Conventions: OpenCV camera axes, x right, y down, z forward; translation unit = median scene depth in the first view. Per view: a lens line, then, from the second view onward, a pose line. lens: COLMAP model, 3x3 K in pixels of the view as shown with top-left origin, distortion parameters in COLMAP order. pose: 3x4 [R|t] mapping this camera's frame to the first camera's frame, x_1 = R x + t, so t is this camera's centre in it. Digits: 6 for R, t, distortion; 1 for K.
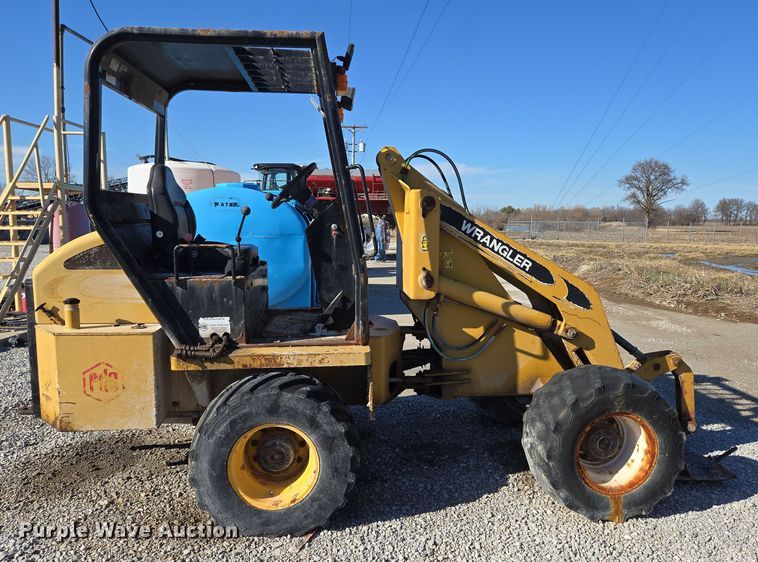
lens RADIAL K [[595.9, 0, 391.7], [0, 595.9, 293.5], [0, 0, 1]] dist [0.079092, -0.072268]
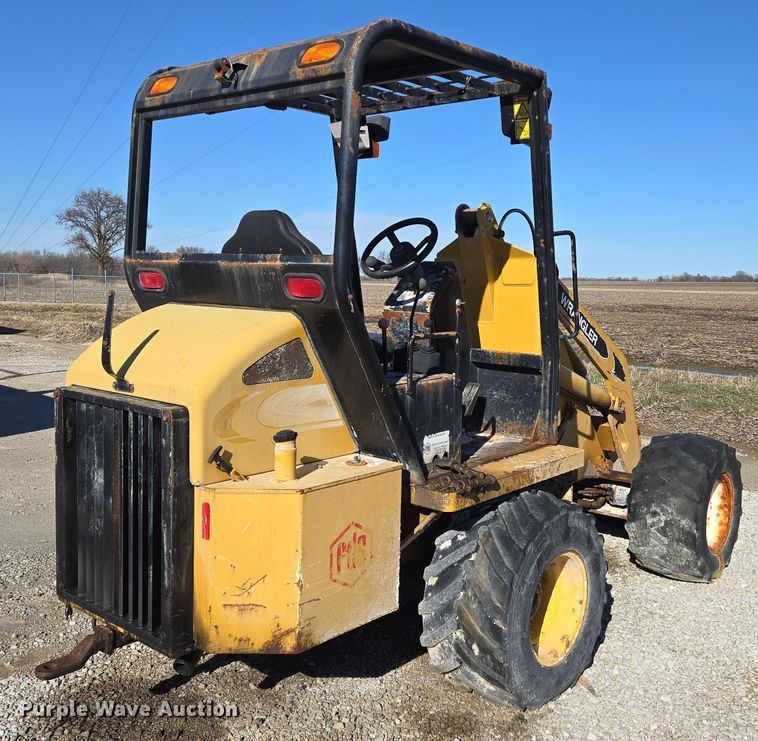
lens RADIAL K [[827.7, 0, 419.0], [0, 827.7, 355.8], [0, 0, 1]] dist [0.073727, -0.014125]
pose [[0.710572, -0.062783, 0.700818, -0.905658], [0.076938, 0.996972, 0.011305, -0.059426], [-0.699405, 0.045886, 0.713251, 0.273752]]
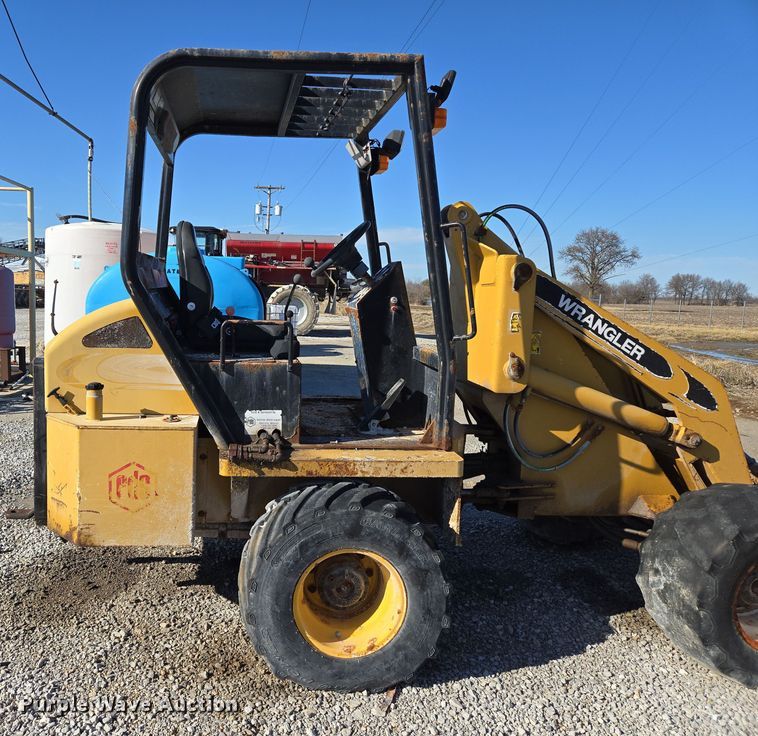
lens RADIAL K [[658.2, 0, 270.9], [0, 658.2, 367.2], [0, 0, 1]] dist [0.072827, -0.062674]
pose [[0.998942, 0.023238, -0.039688, -0.228106], [-0.023534, 0.999698, -0.007006, -0.011063], [0.039513, 0.007932, 0.999188, 0.103063]]
